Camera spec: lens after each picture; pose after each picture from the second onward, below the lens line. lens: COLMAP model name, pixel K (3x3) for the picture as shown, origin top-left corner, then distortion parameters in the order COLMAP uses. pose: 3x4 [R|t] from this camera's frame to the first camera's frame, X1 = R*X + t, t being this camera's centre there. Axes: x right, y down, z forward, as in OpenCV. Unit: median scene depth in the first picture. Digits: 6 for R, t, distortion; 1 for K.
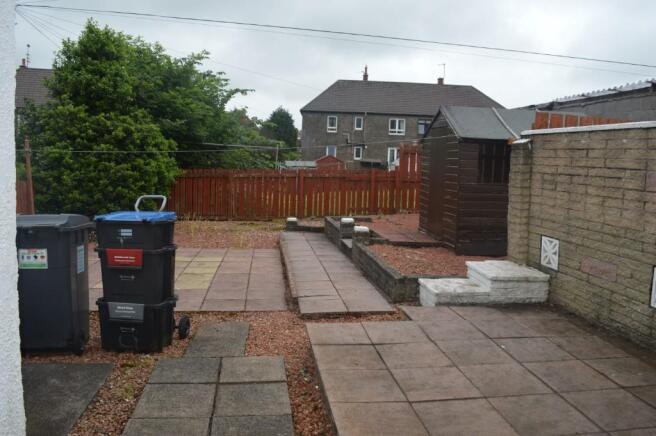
lens RADIAL K [[520.0, 0, 328.0], [0, 520.0, 218.0], [0, 0, 1]] dist [-0.087292, 0.000703]
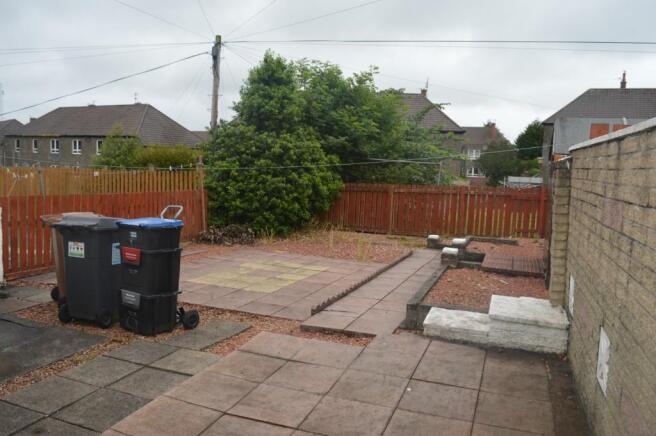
lens RADIAL K [[520.0, 0, 328.0], [0, 520.0, 218.0], [0, 0, 1]] dist [-0.087292, 0.000703]
pose [[0.882563, 0.050830, -0.467439, 0.436644], [-0.063085, 0.997952, -0.010592, -0.020464], [0.465944, 0.038837, 0.883962, 0.089808]]
